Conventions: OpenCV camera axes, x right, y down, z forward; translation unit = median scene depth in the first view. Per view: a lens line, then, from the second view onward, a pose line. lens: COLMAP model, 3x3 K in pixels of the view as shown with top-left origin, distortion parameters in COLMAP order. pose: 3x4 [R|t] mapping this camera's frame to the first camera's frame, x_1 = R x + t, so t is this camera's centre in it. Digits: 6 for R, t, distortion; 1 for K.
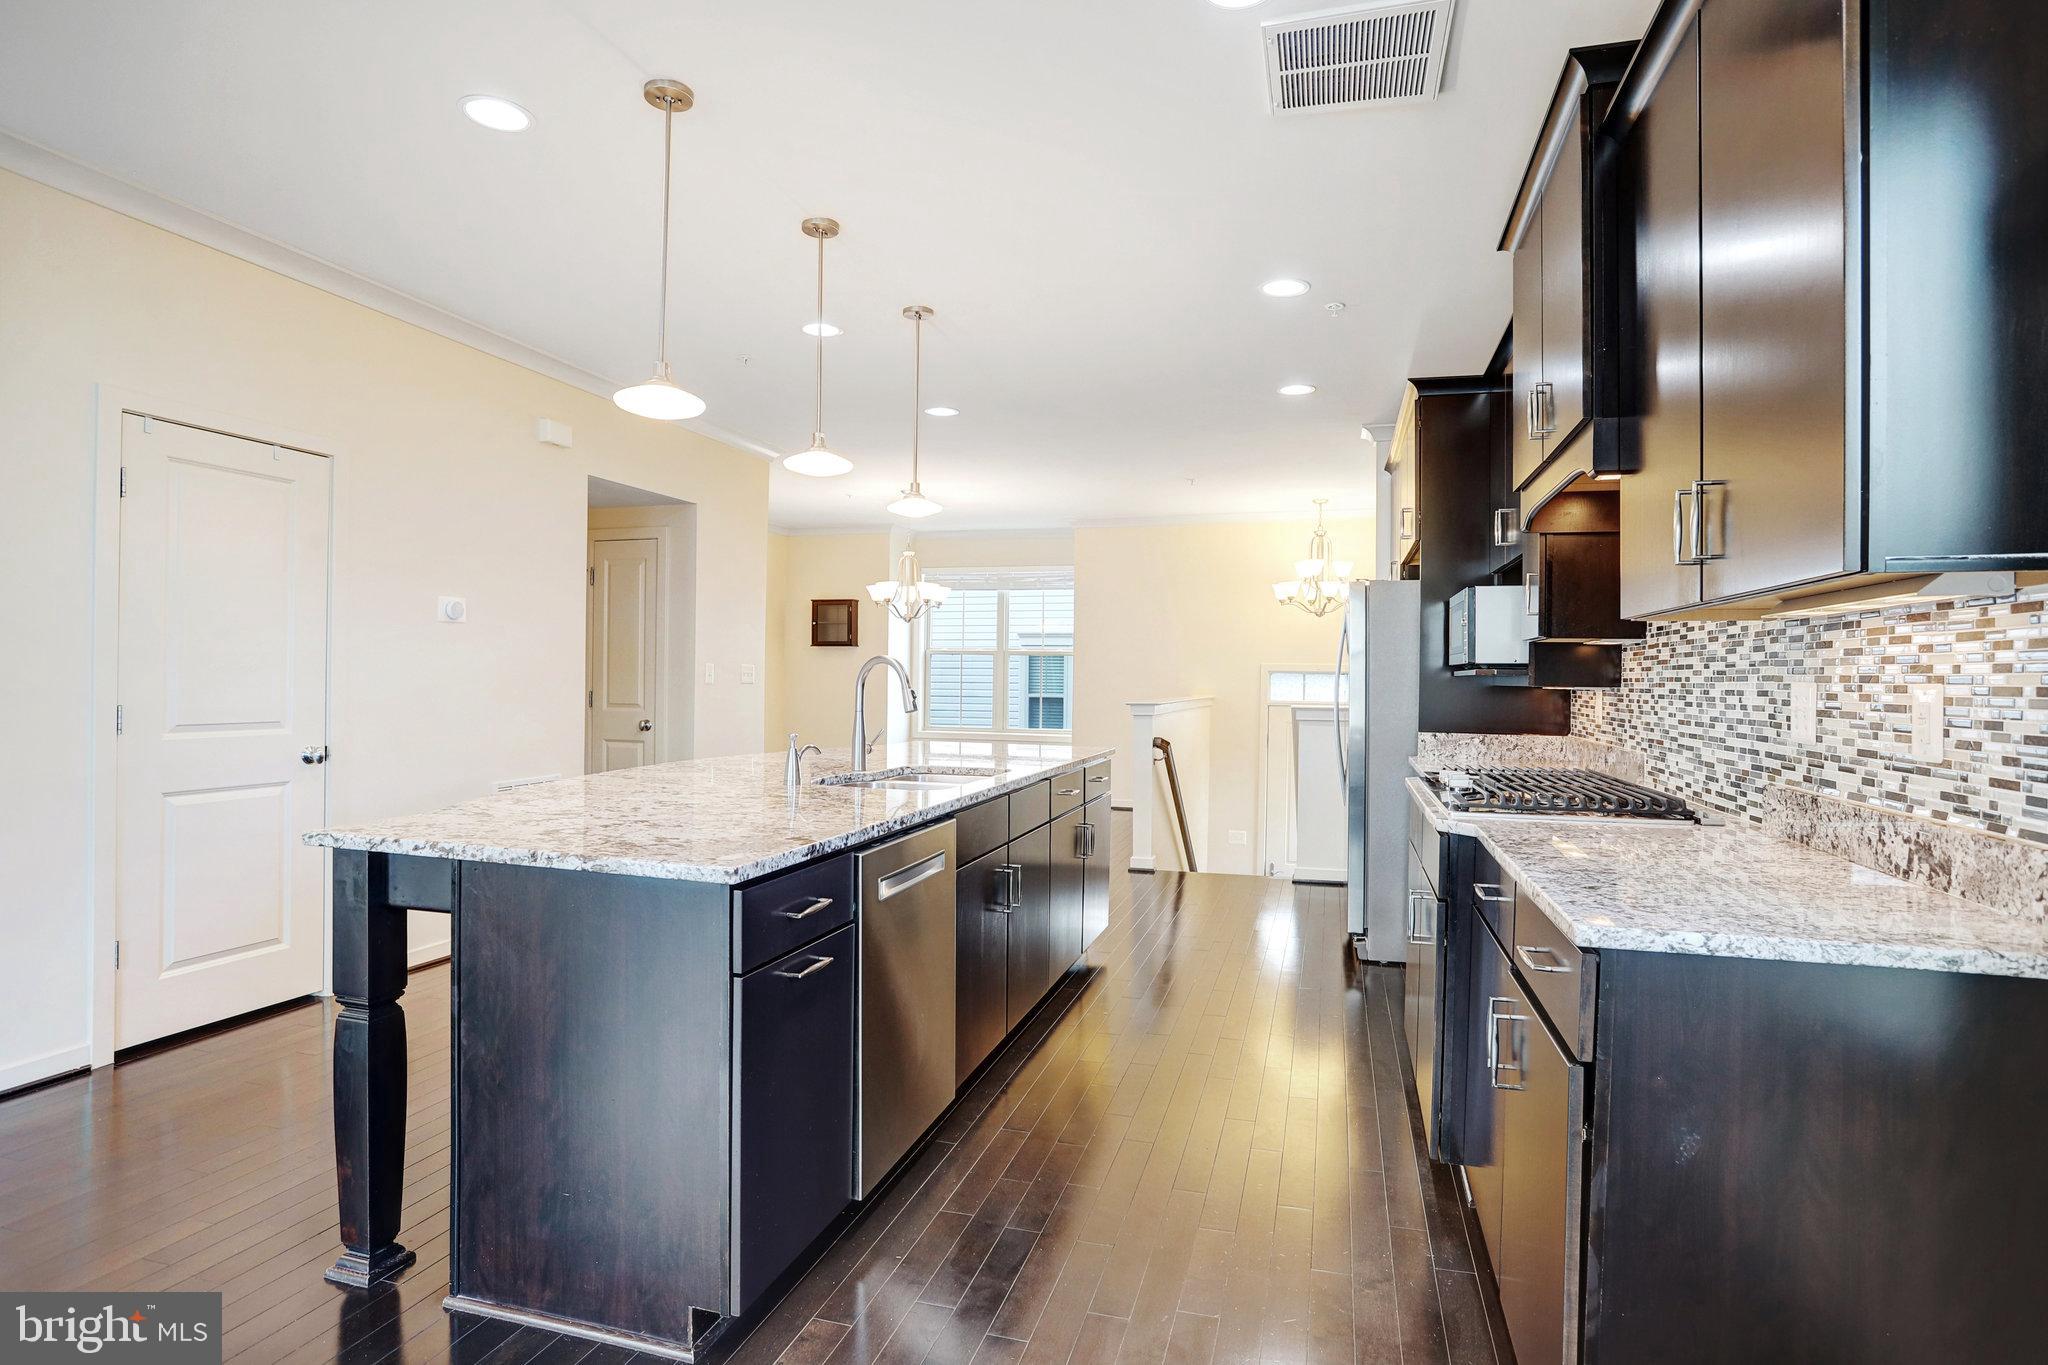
lens RADIAL K [[1051.4, 0, 1005.6], [0, 1051.4, 694.9], [0, 0, 1]] dist [-0.056621, 0.027205]
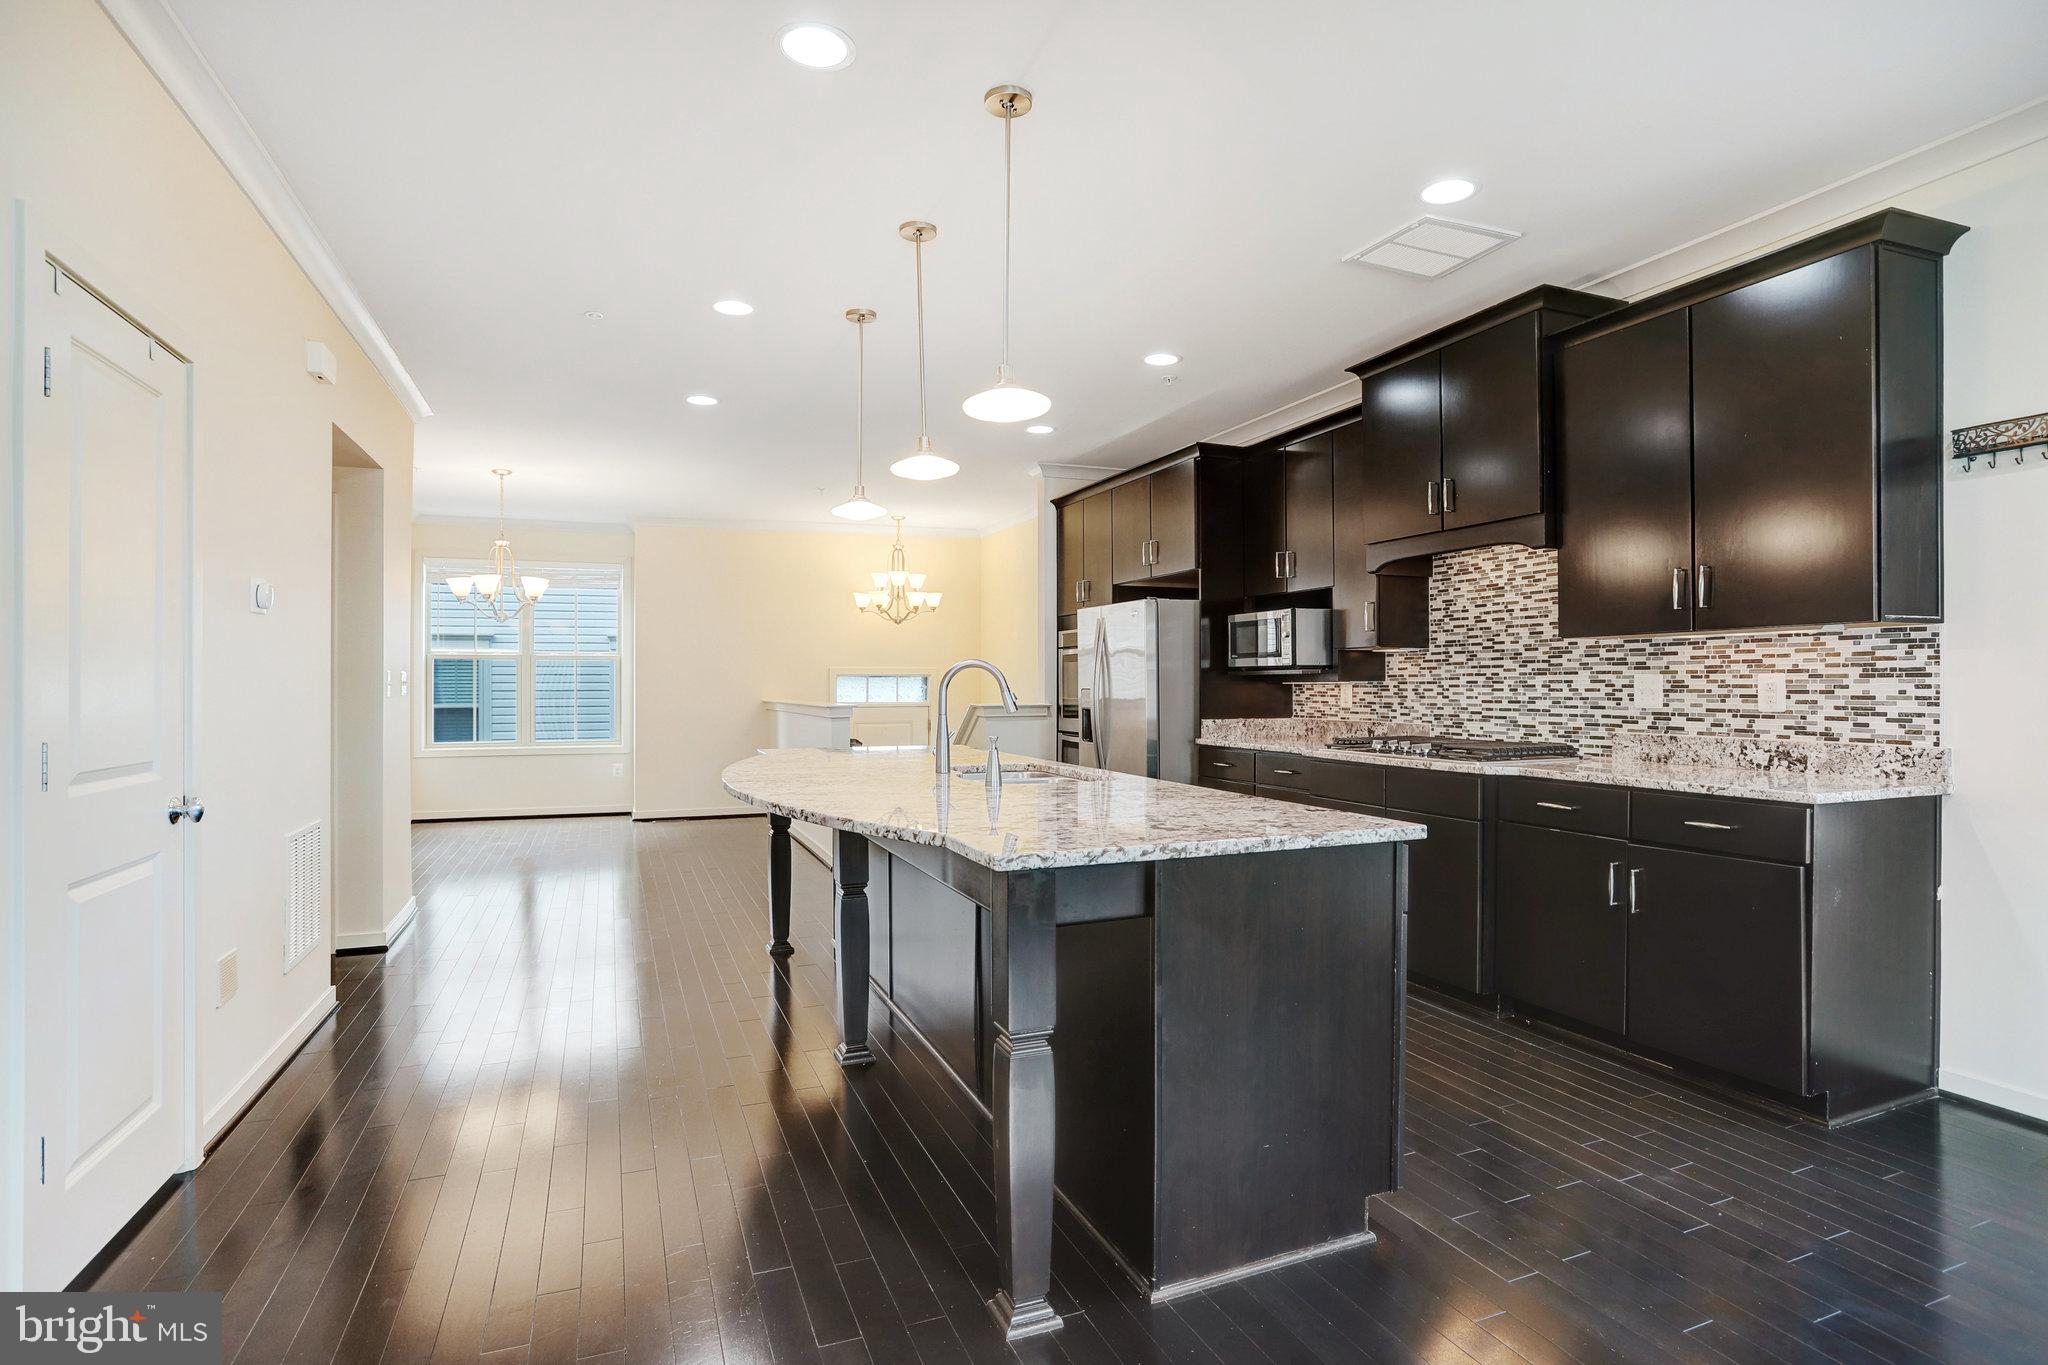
lens RADIAL K [[1051.4, 0, 1026.5], [0, 1051.4, 696.5], [0, 0, 1]] dist [-0.056621, 0.027205]
pose [[0.778160, -0.022890, 0.627649, -0.841258], [0.024618, 0.999679, 0.005936, -0.007490], [-0.627584, 0.010832, 0.778474, 0.185467]]
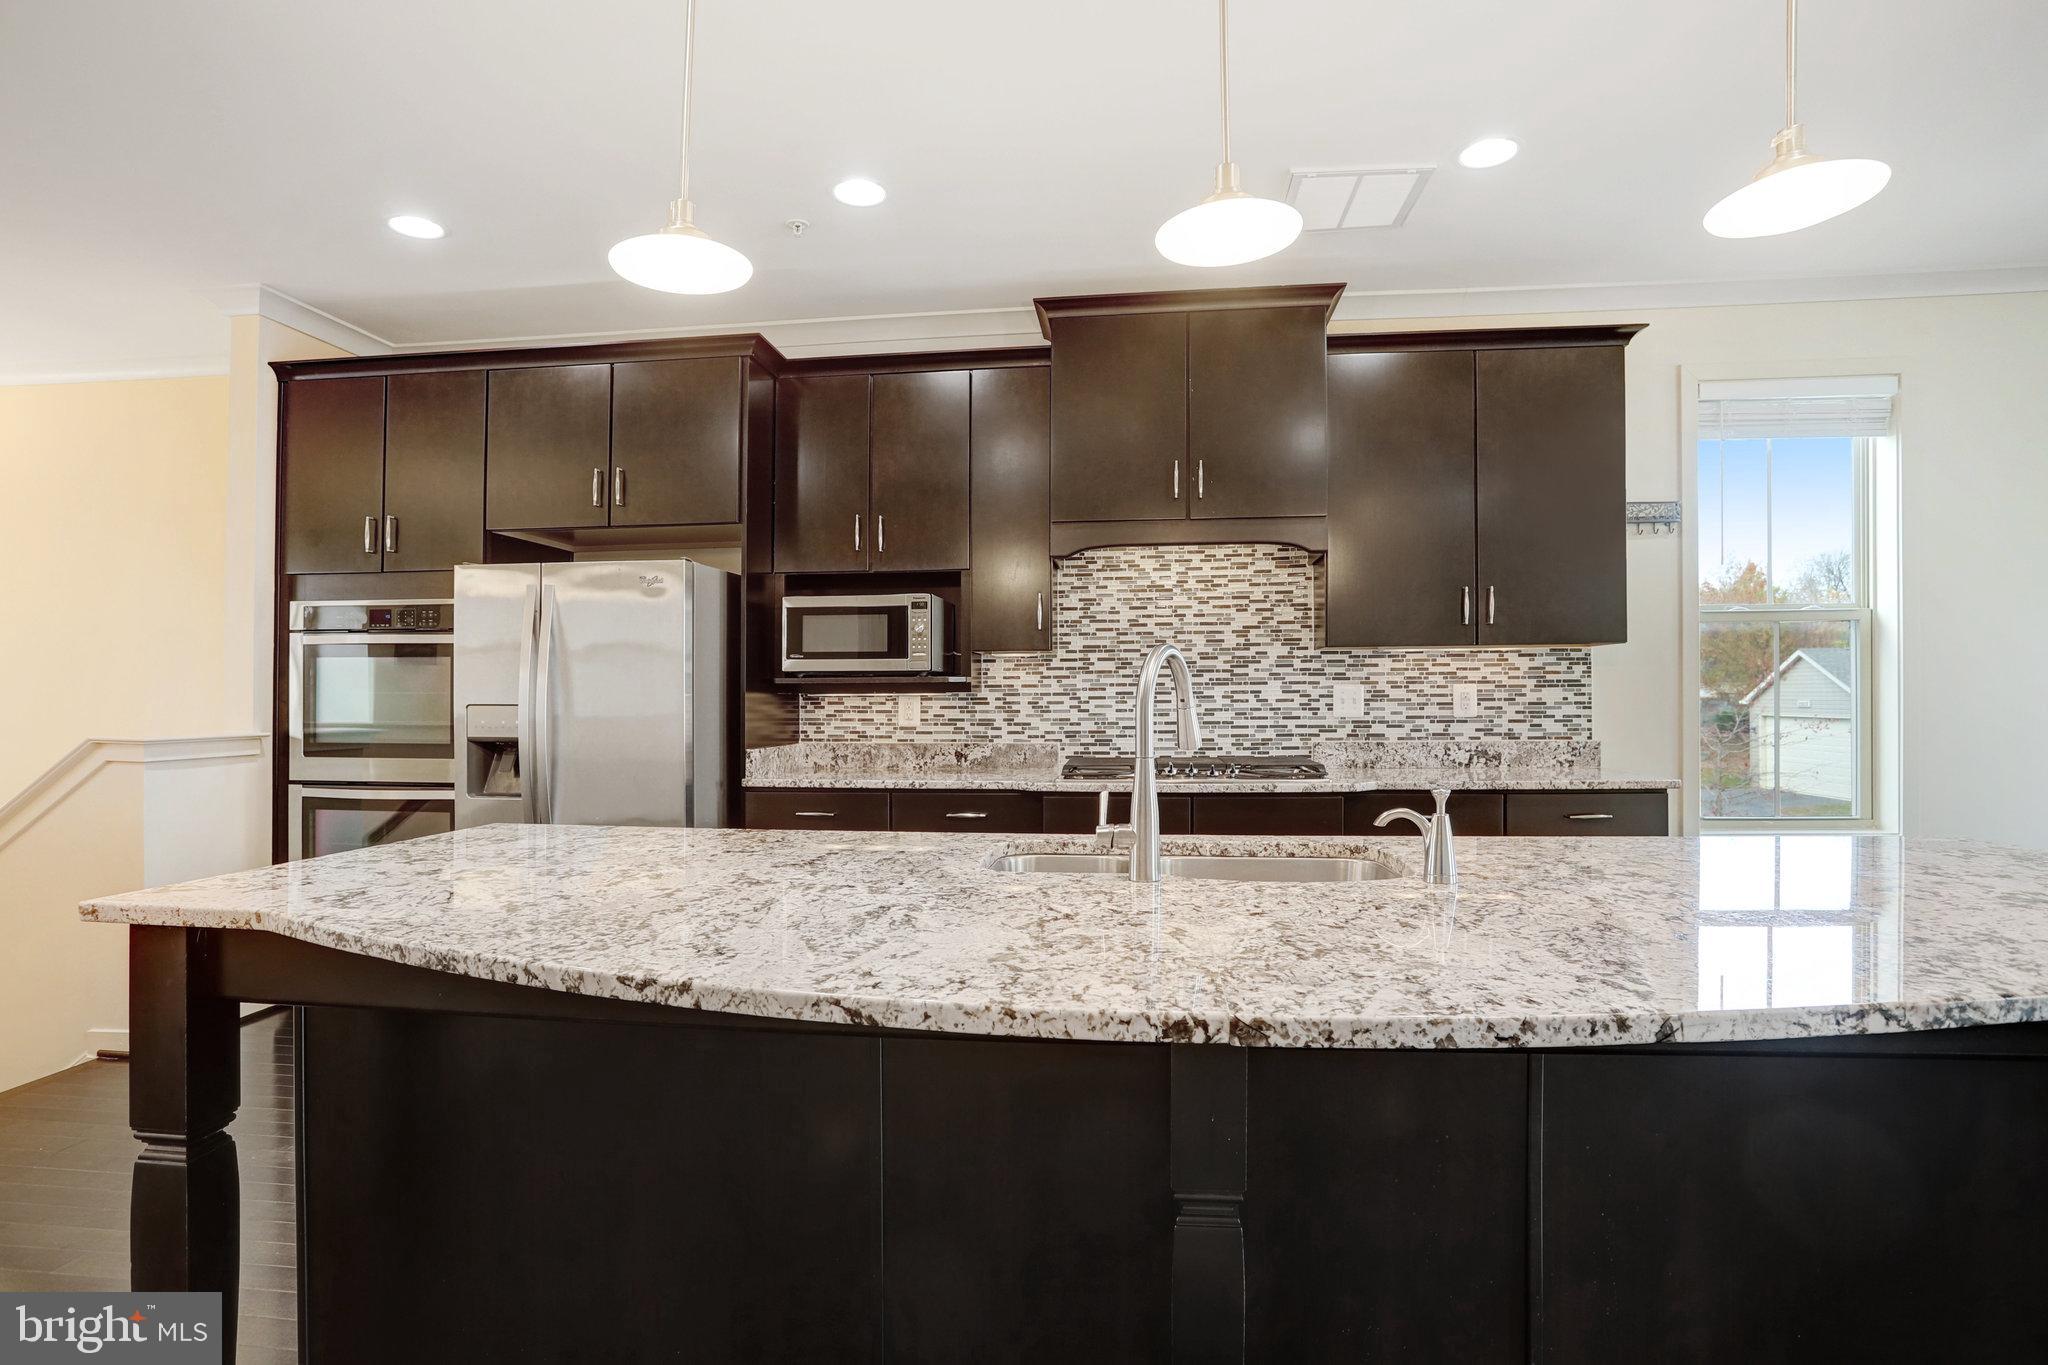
lens RADIAL K [[1103.2, 0, 1043.8], [0, 1103.2, 686.3], [0, 0, 1]] dist [-0.068890, -0.000682]
pose [[-0.199265, 0.001480, 0.979944, -0.761171], [0.020981, 0.999776, 0.002757, -0.018169], [-0.979721, 0.021110, -0.199252, 1.350181]]
